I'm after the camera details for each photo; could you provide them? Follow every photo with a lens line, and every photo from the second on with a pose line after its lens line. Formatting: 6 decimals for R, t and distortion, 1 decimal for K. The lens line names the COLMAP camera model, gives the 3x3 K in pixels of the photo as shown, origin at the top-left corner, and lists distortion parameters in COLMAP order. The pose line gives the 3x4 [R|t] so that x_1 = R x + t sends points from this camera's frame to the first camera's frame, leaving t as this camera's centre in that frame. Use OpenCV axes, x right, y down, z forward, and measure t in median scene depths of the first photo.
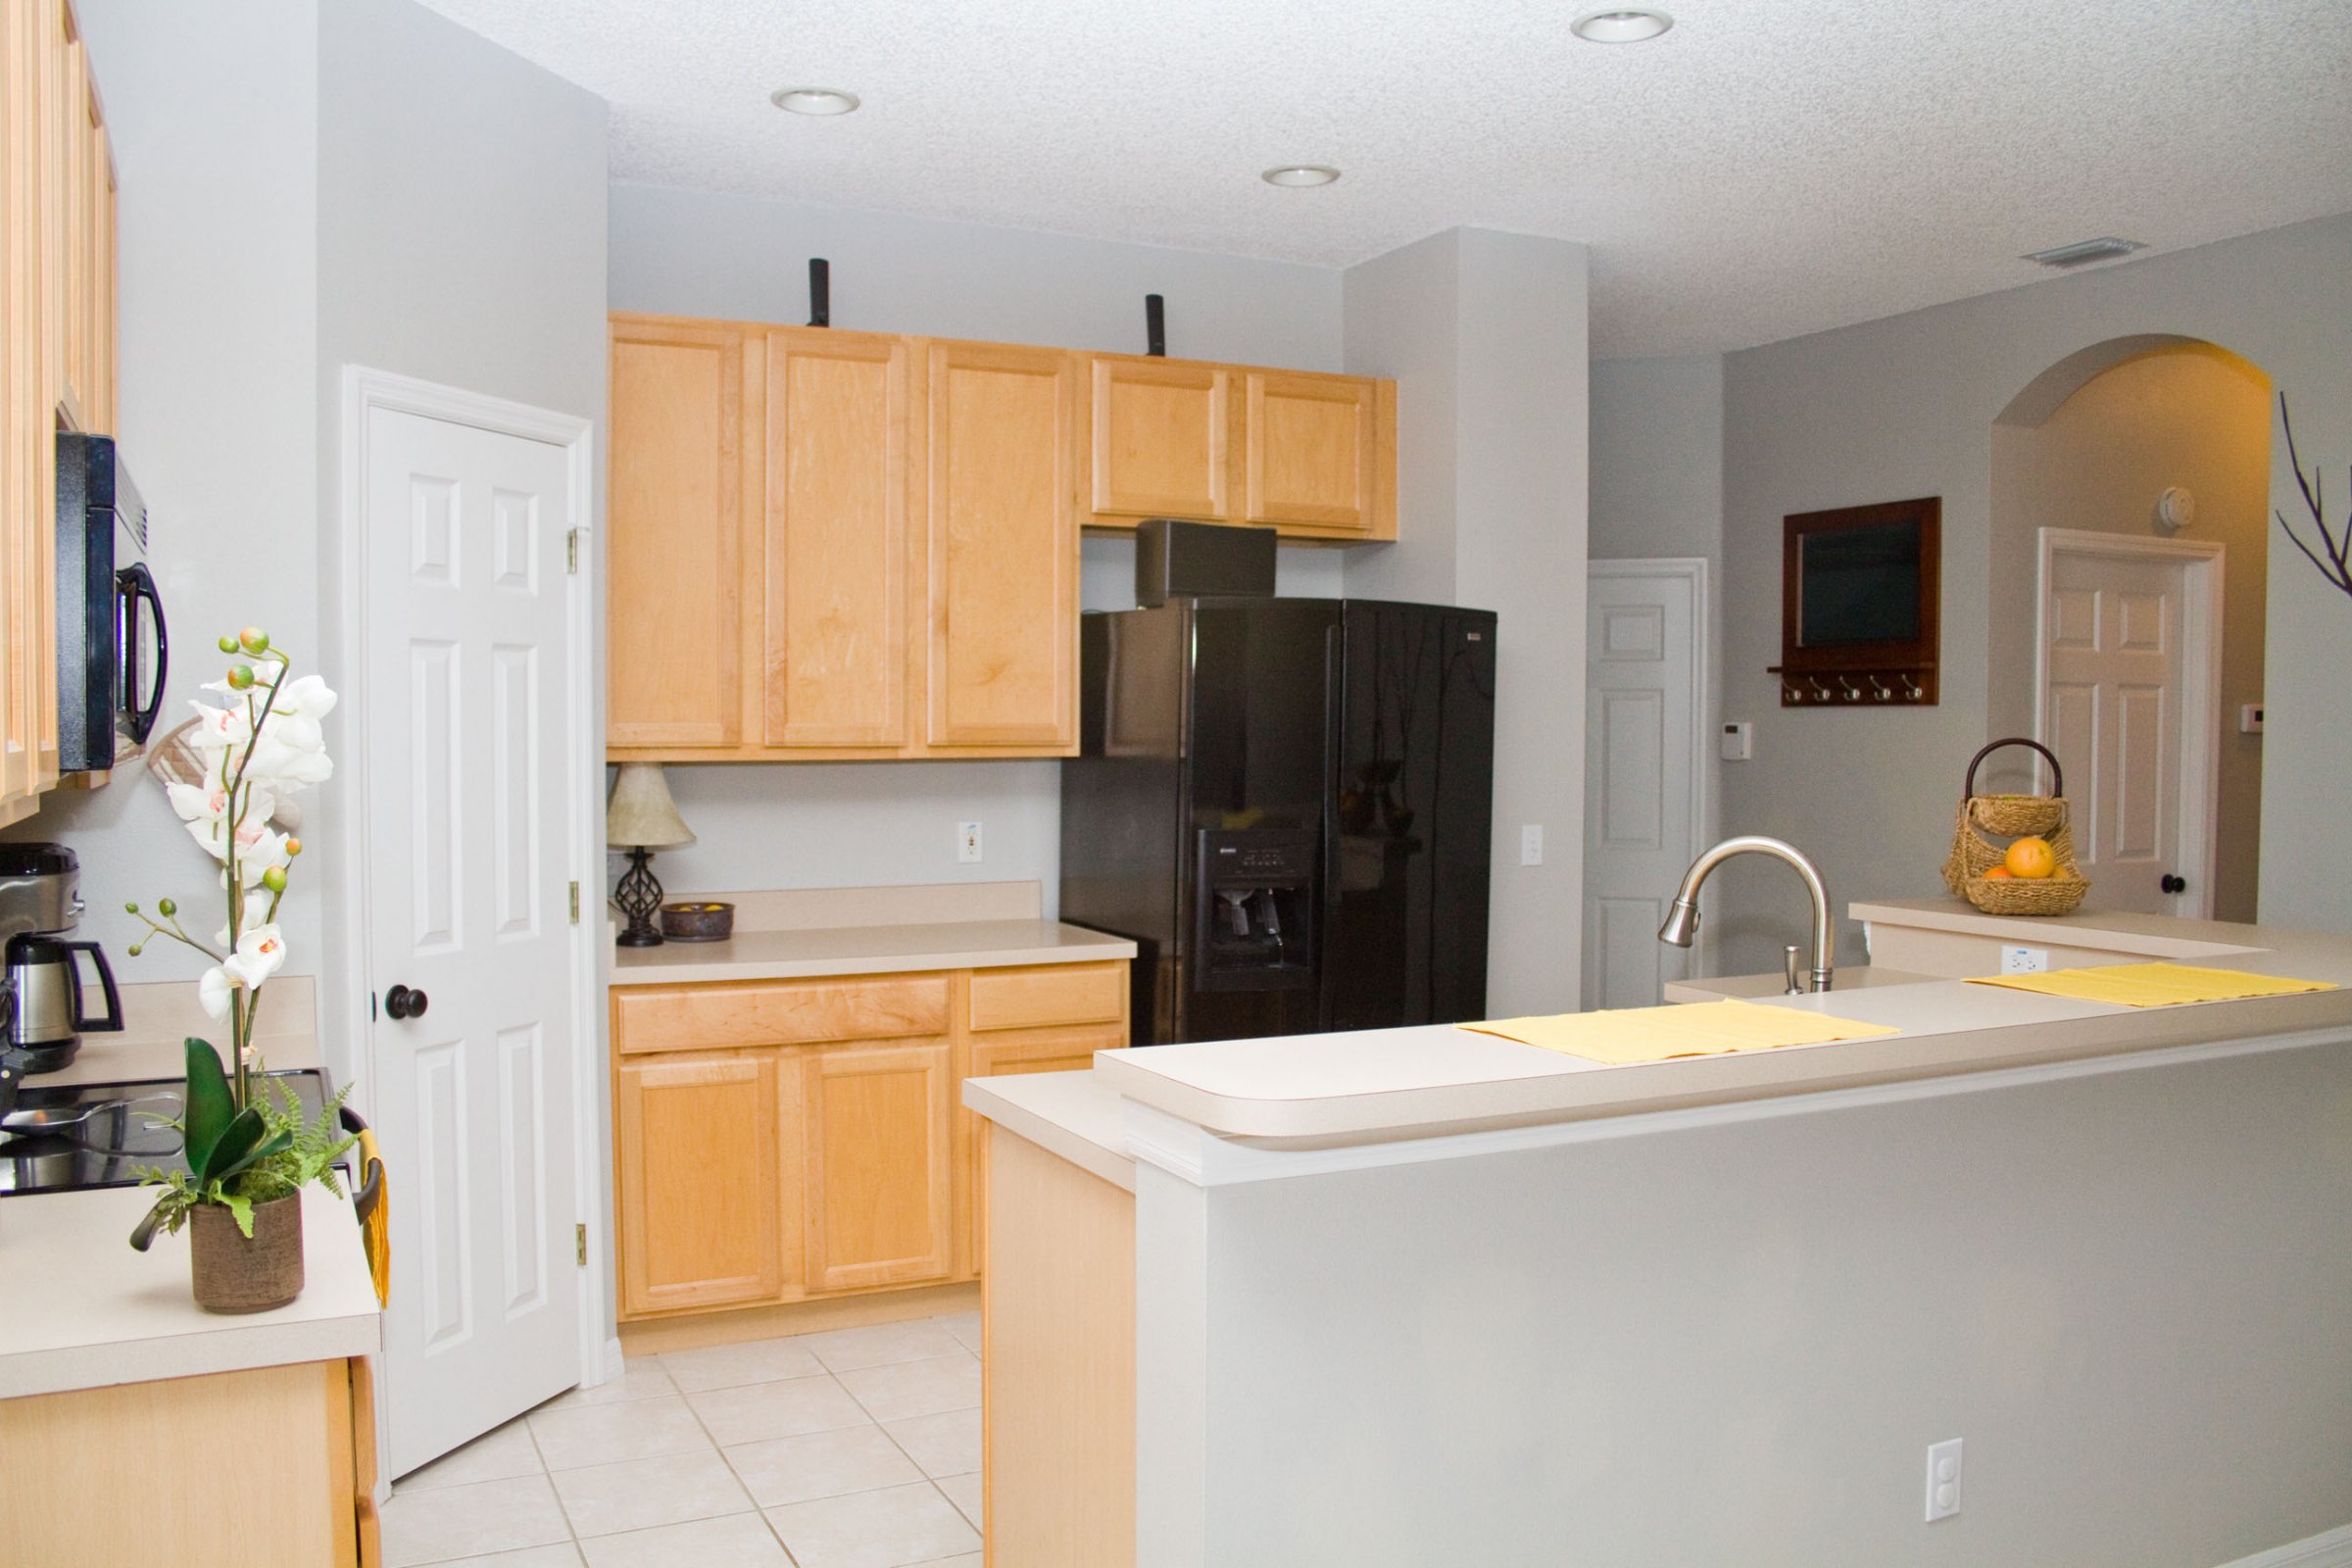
lens RADIAL K [[1927.8, 0, 1188.7], [0, 1927.8, 823.1], [0, 0, 1]] dist [-0.148820, 0.113778]
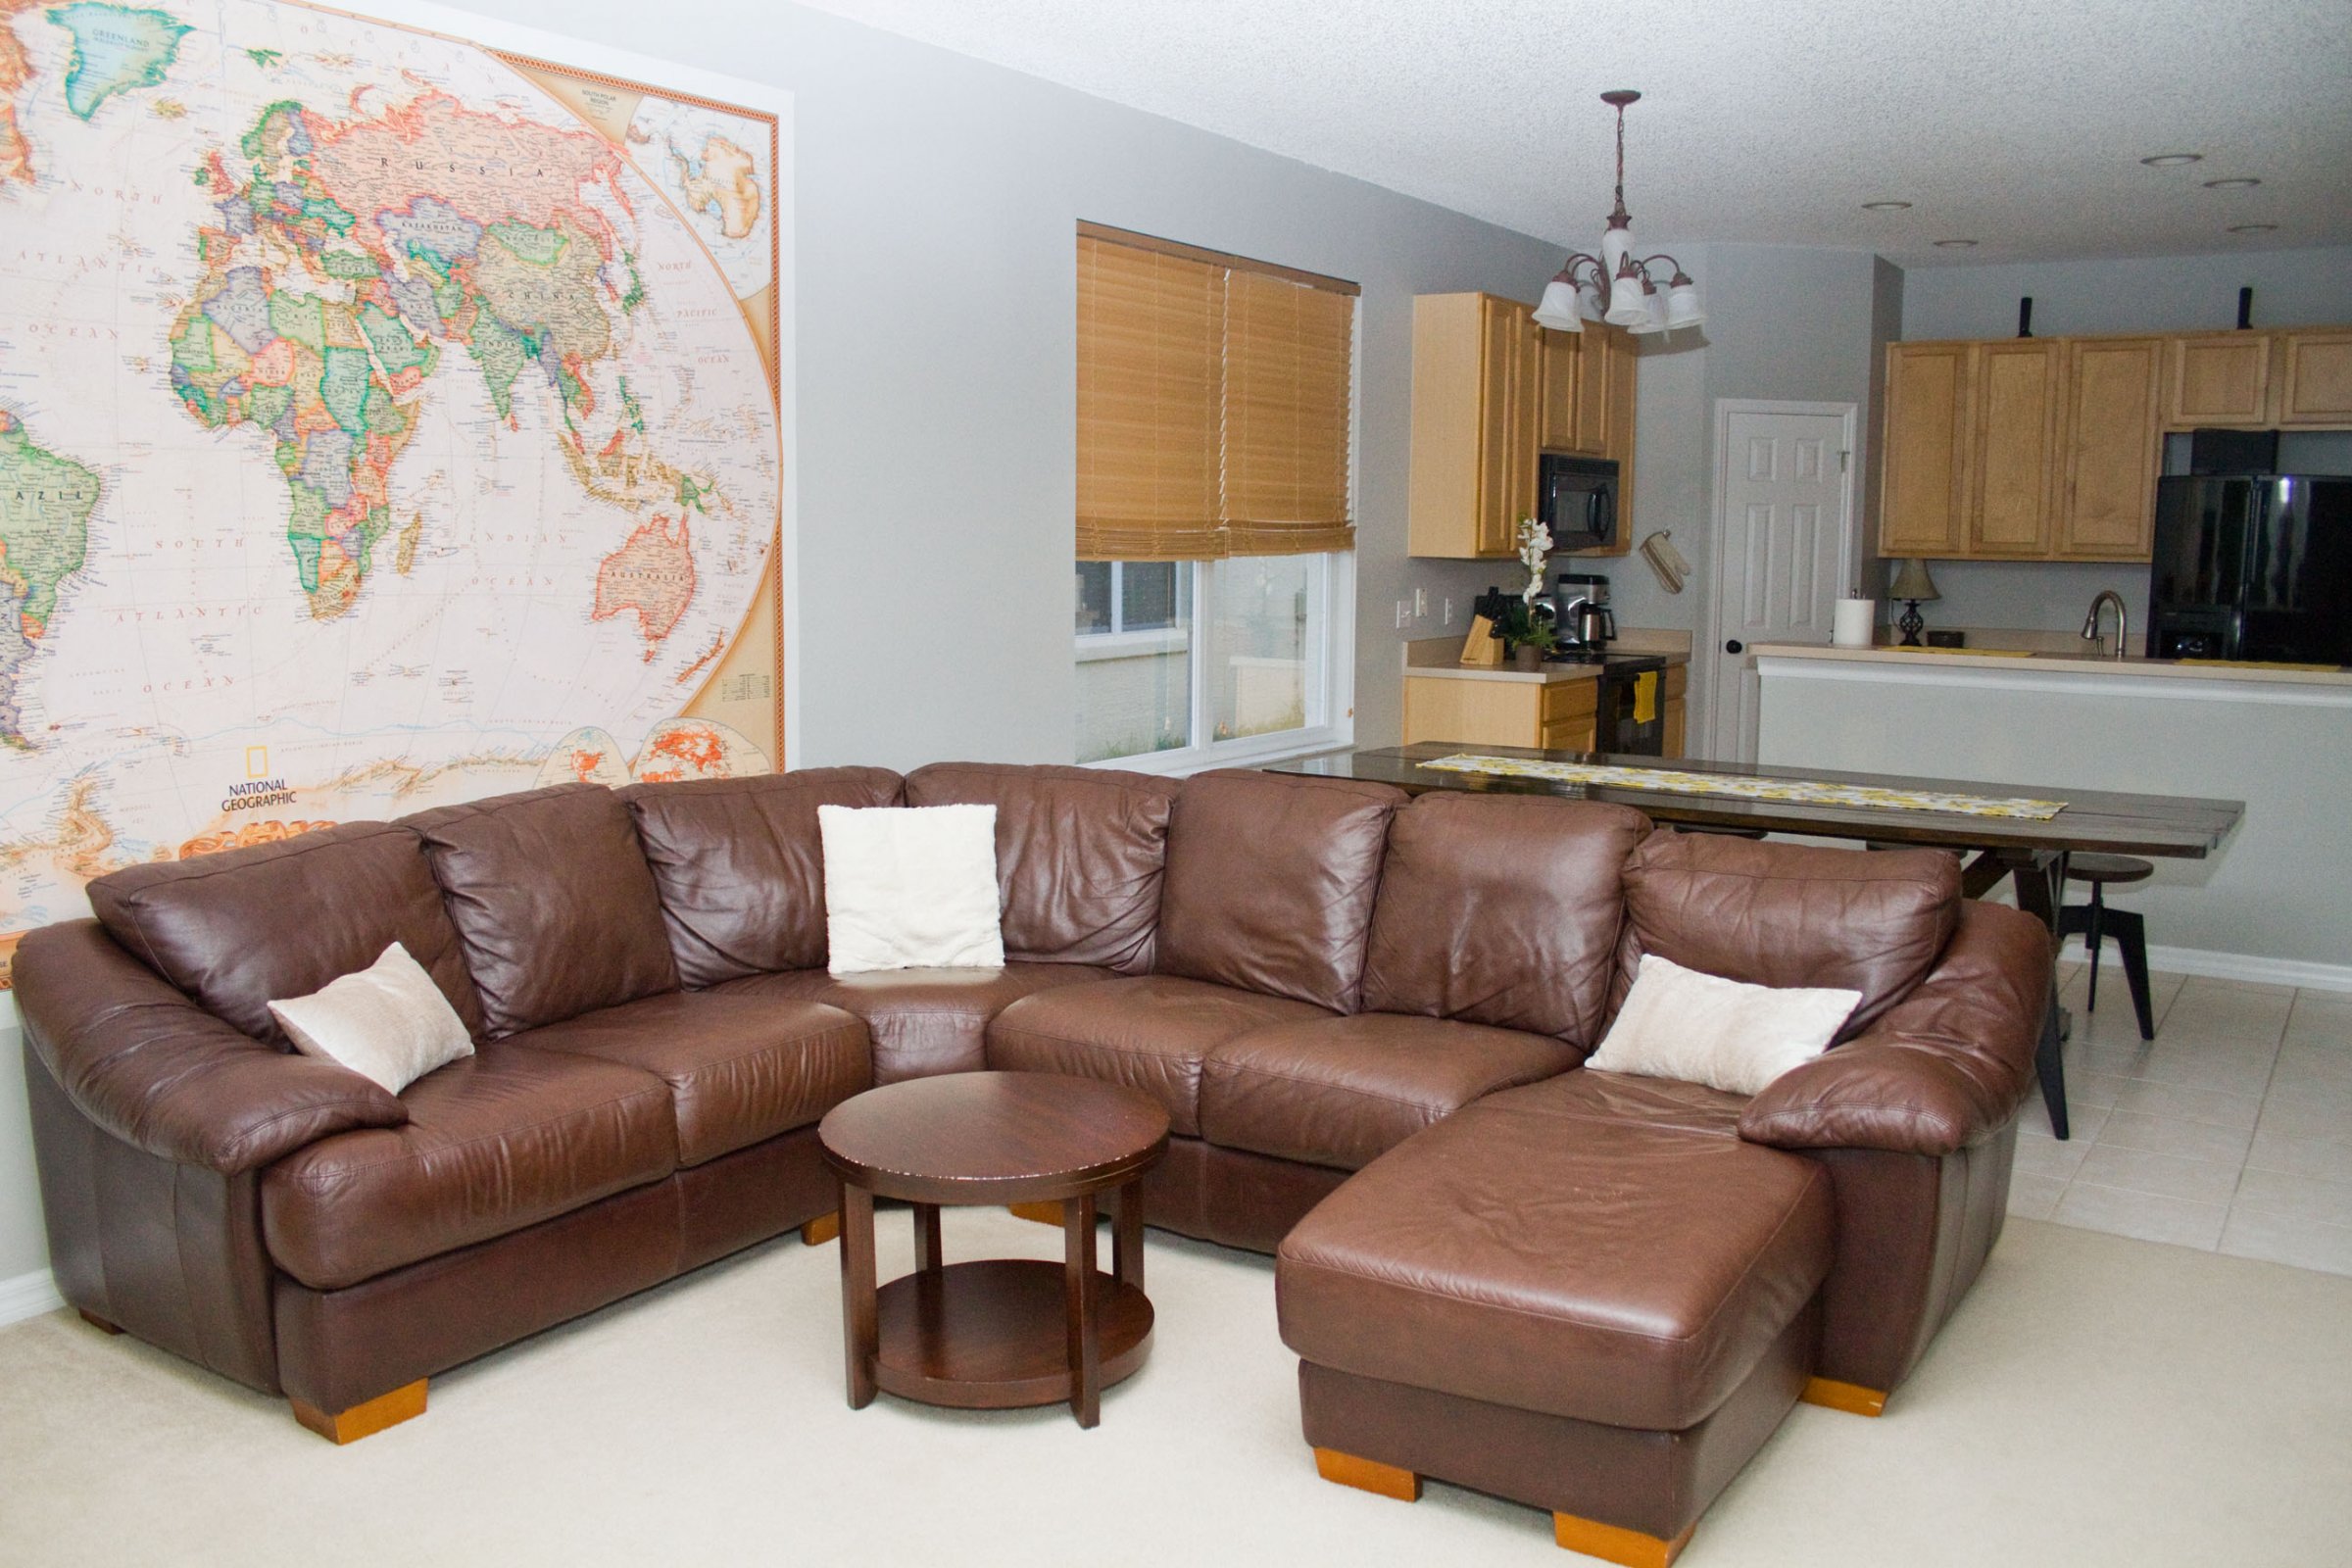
lens RADIAL K [[1927.8, 0, 1185.2], [0, 1927.8, 778.1], [0, 0, 1]] dist [-0.148820, 0.113778]
pose [[0.496647, 0.107833, -0.861228, 1.096623], [-0.048463, 0.994150, 0.096529, 0.045355], [0.866599, -0.006203, 0.498967, -0.705320]]
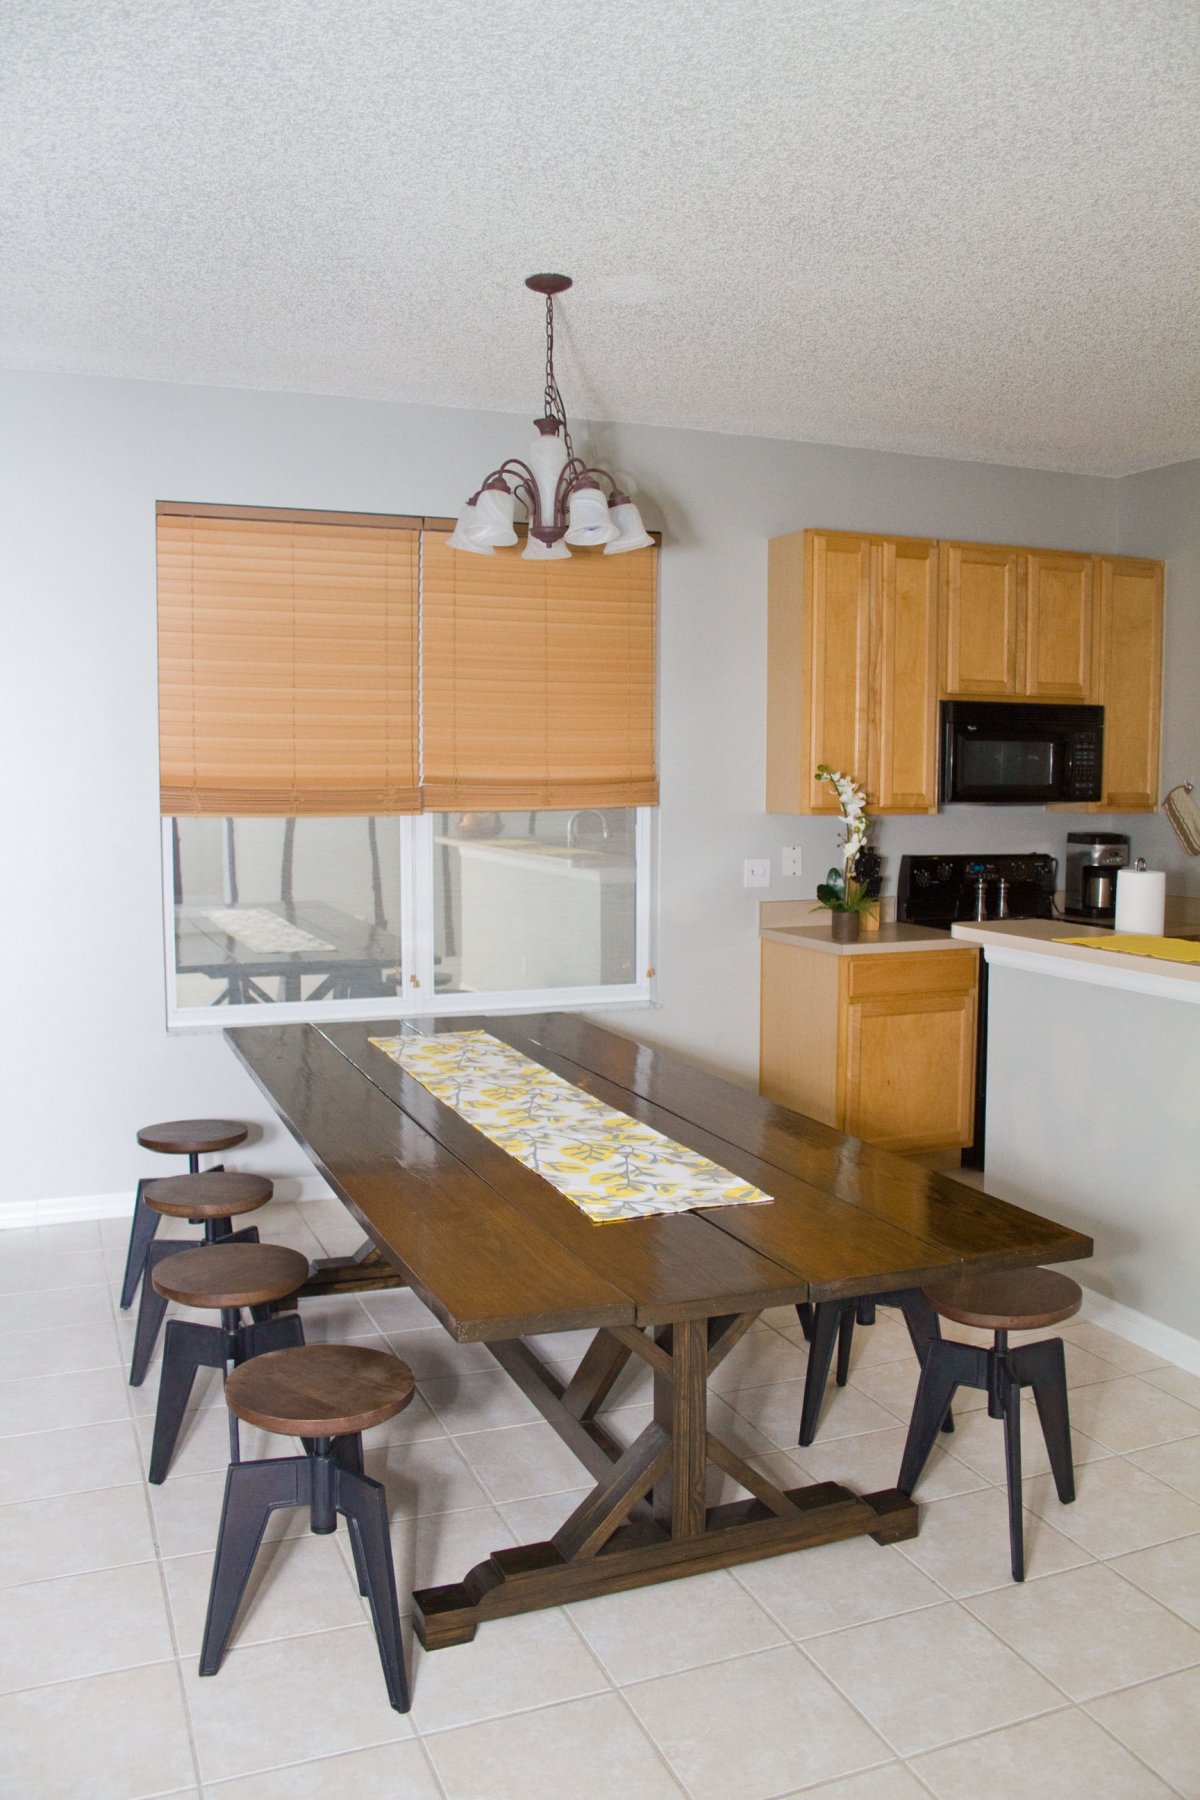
lens RADIAL K [[1475.4, 0, 611.1], [0, 1475.4, 890.8], [0, 0, 1]] dist [-0.148820, 0.113778]
pose [[-0.068486, 0.074425, -0.994872, 0.953618], [-0.055691, 0.995373, 0.078296, -0.019942], [0.996096, 0.060767, -0.064025, 0.274599]]
